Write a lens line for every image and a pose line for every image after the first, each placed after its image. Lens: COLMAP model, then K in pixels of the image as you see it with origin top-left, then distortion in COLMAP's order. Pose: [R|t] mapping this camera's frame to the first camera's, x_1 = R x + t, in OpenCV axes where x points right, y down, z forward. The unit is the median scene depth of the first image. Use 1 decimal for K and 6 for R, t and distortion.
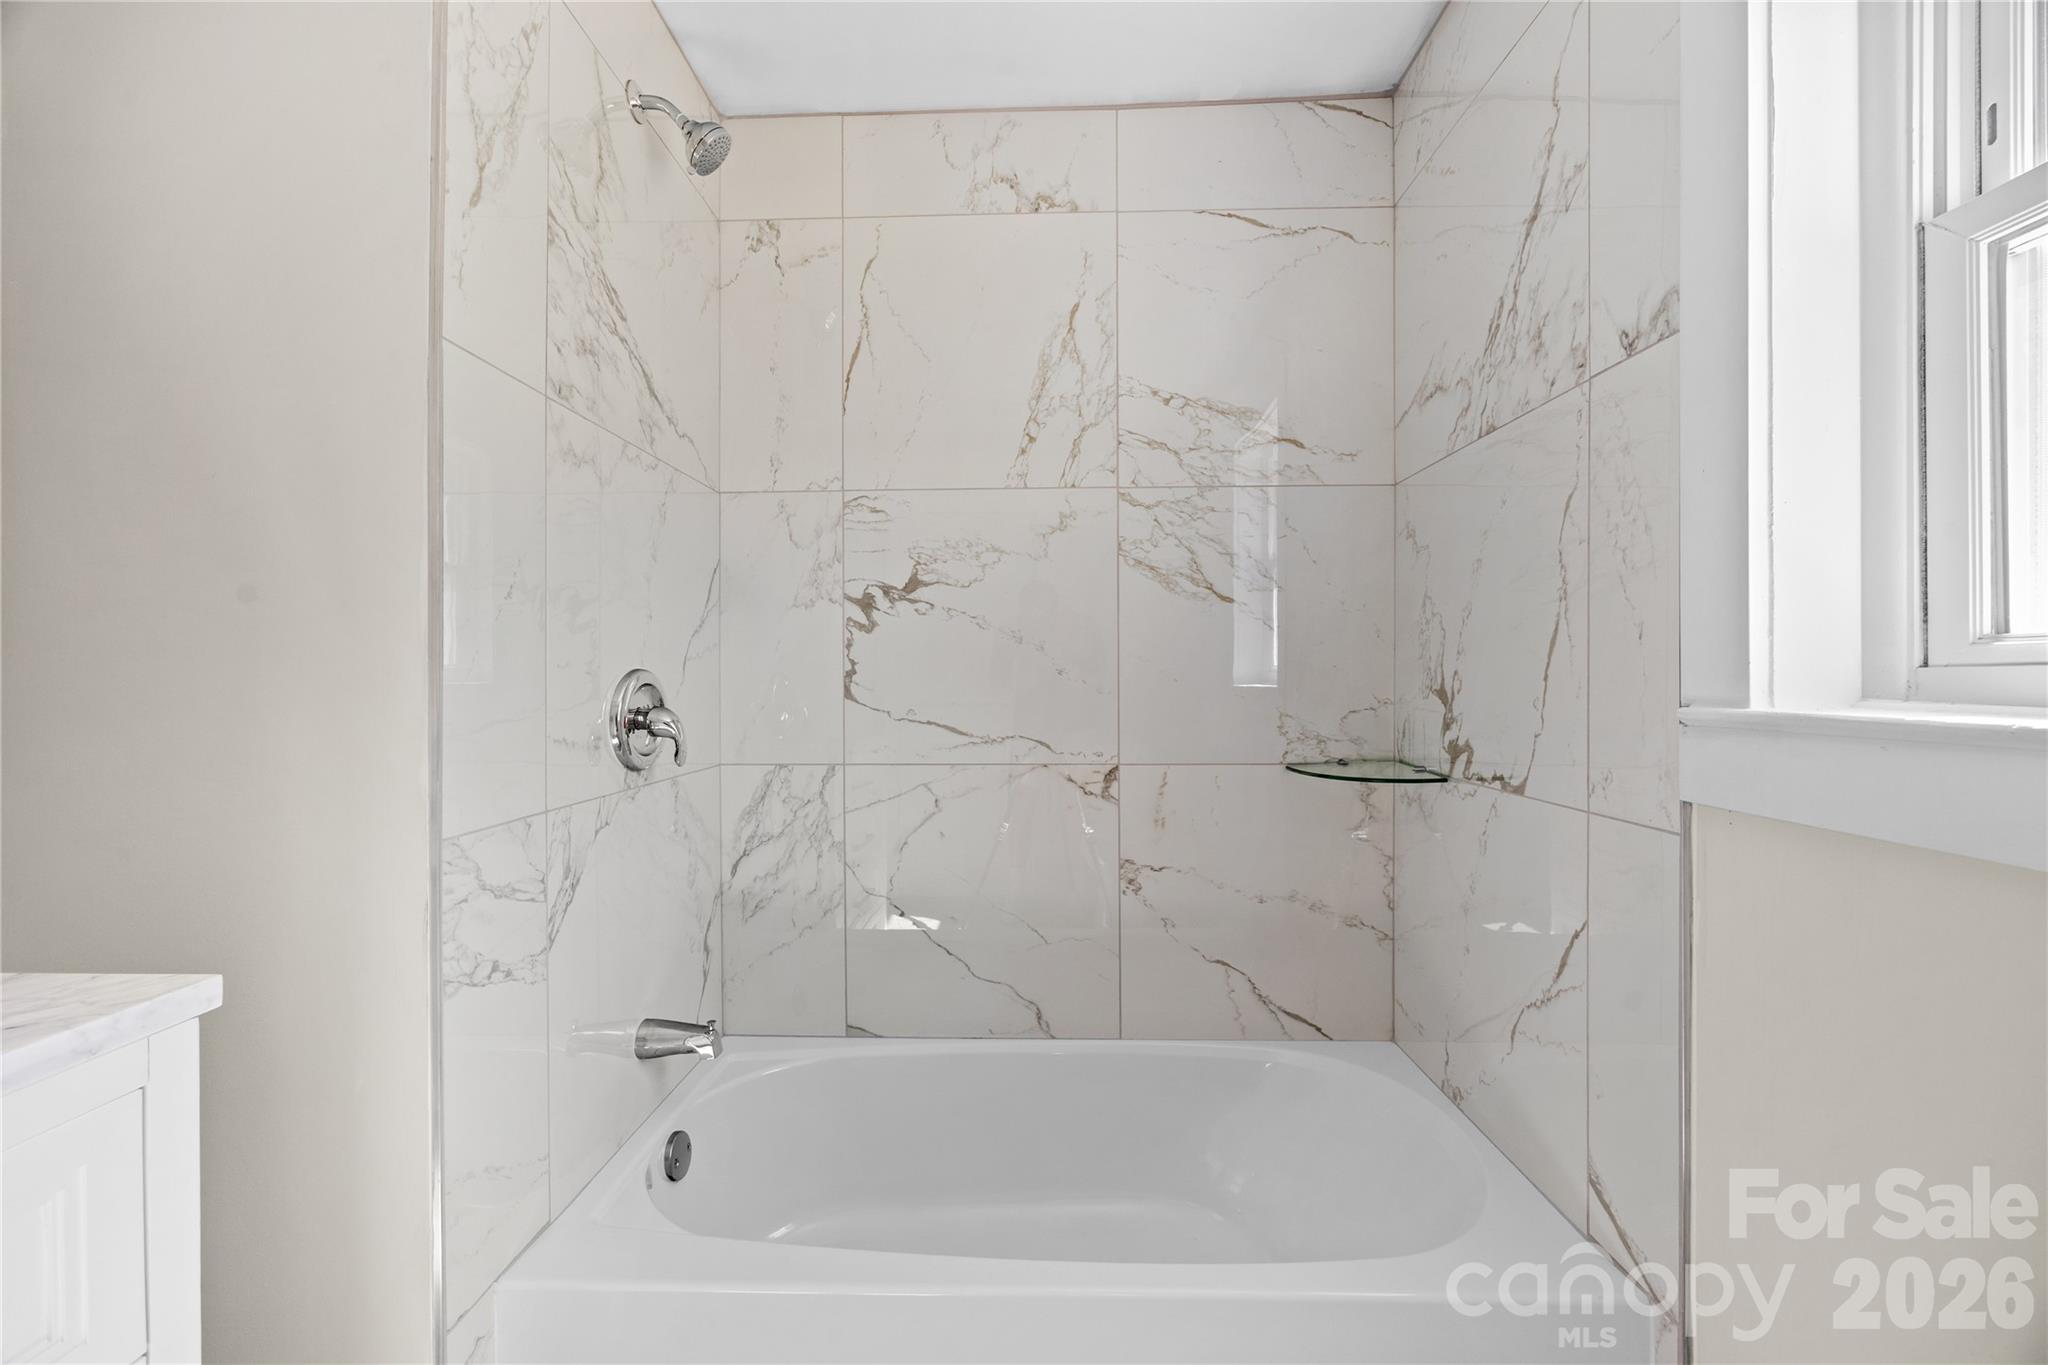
lens RADIAL K [[797.8, 0, 1018.9], [0, 797.8, 686.5], [0, 0, 1]] dist [0.008571, -0.000551]
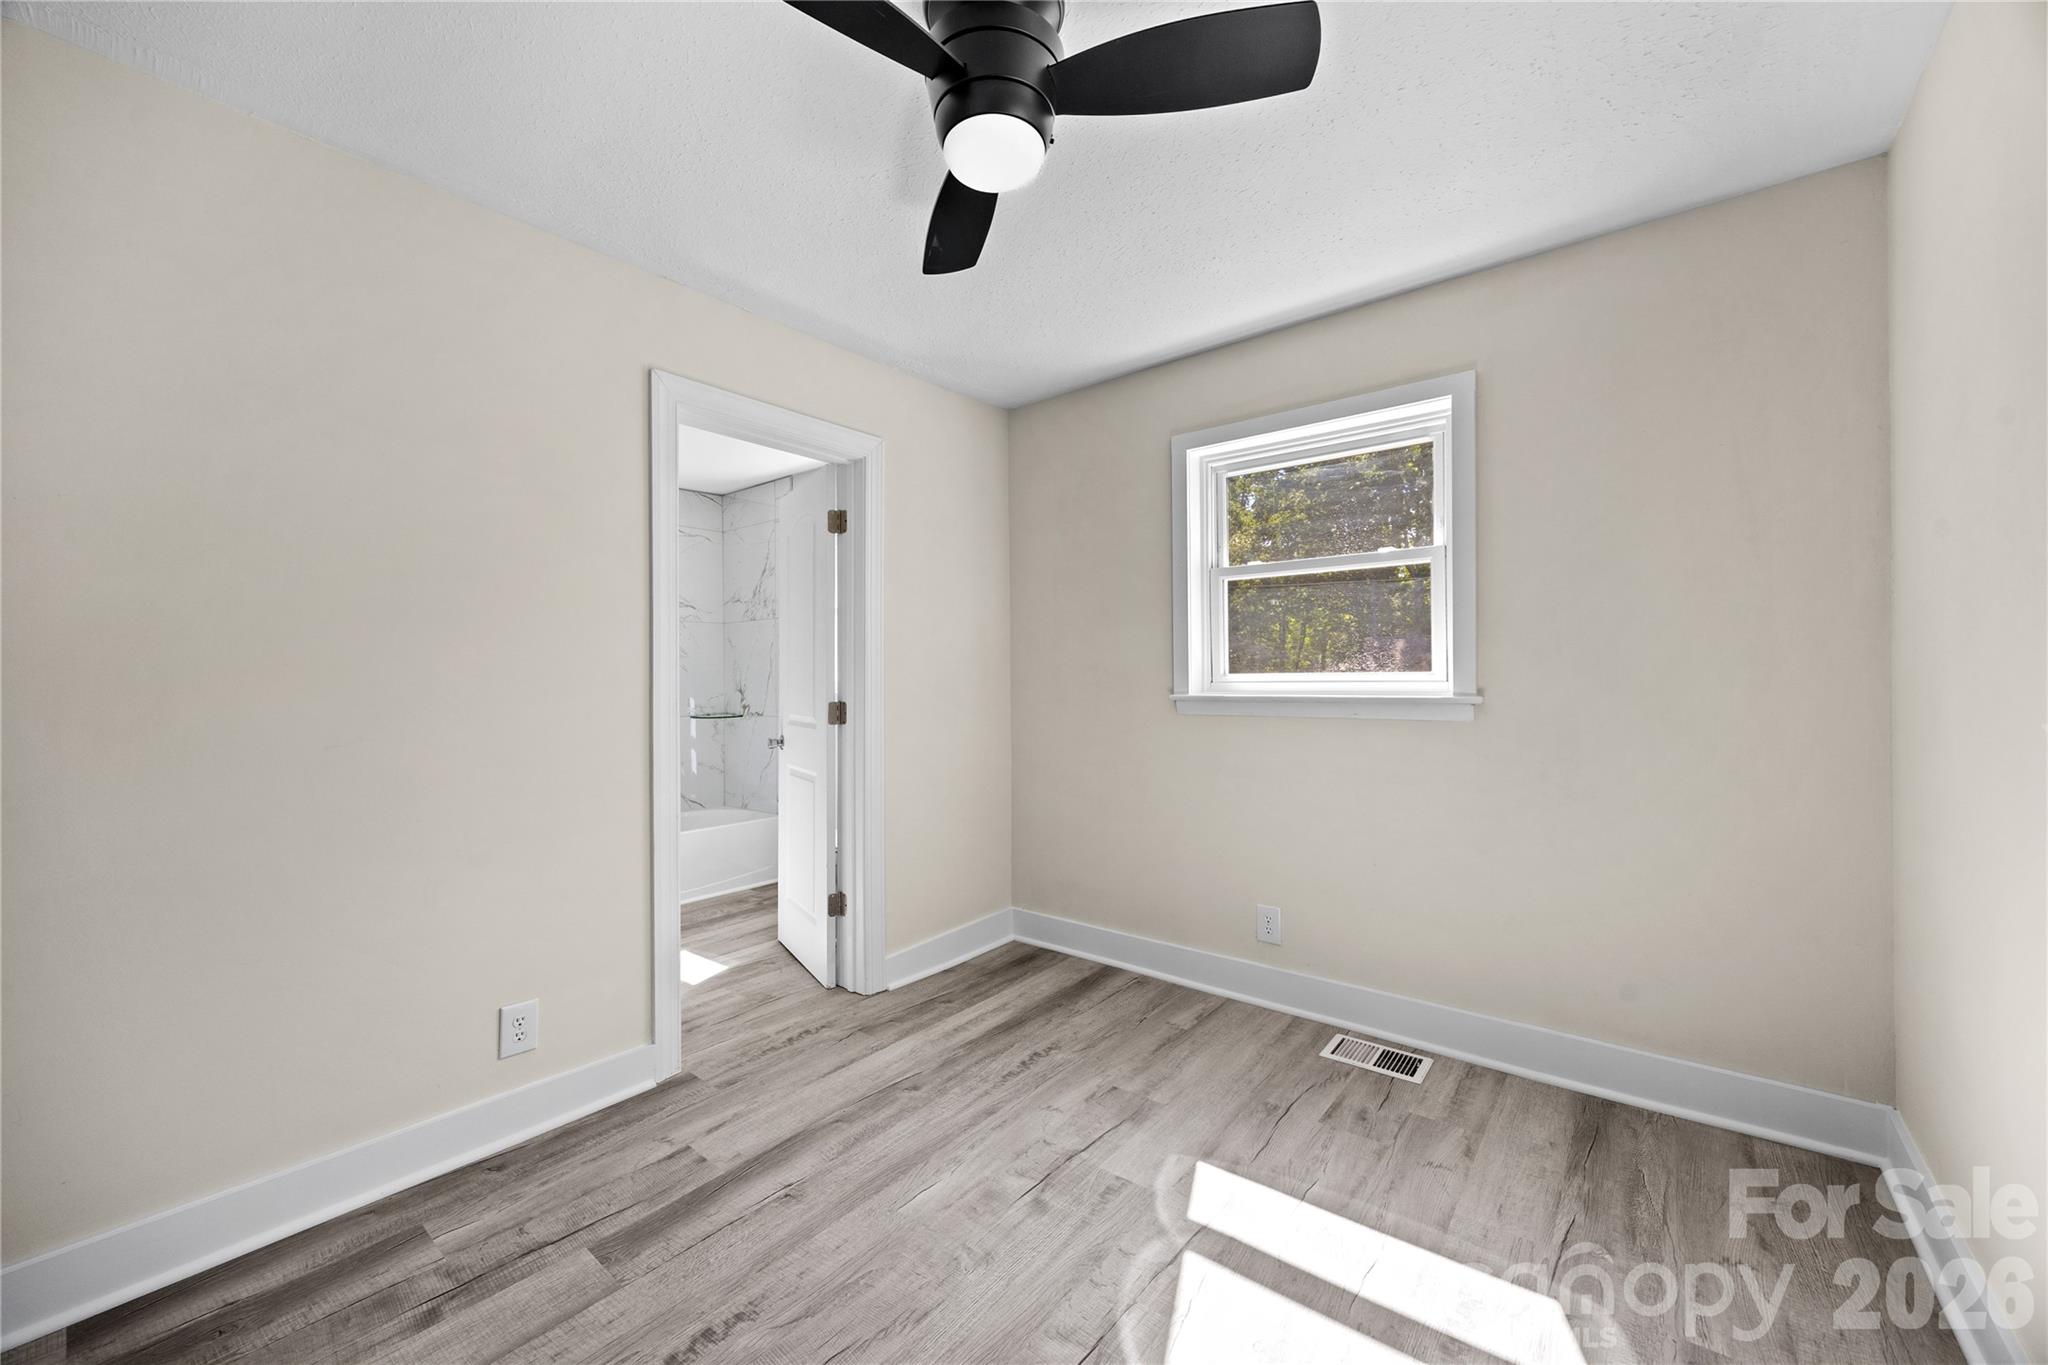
lens RADIAL K [[797.8, 0, 1034.7], [0, 797.8, 680.8], [0, 0, 1]] dist [0.008571, -0.000551]
pose [[0.605322, 0.002383, 0.795977, -1.449665], [0.006349, 0.999949, -0.007821, -0.000153], [-0.795955, 0.009788, 0.605276, -2.099938]]
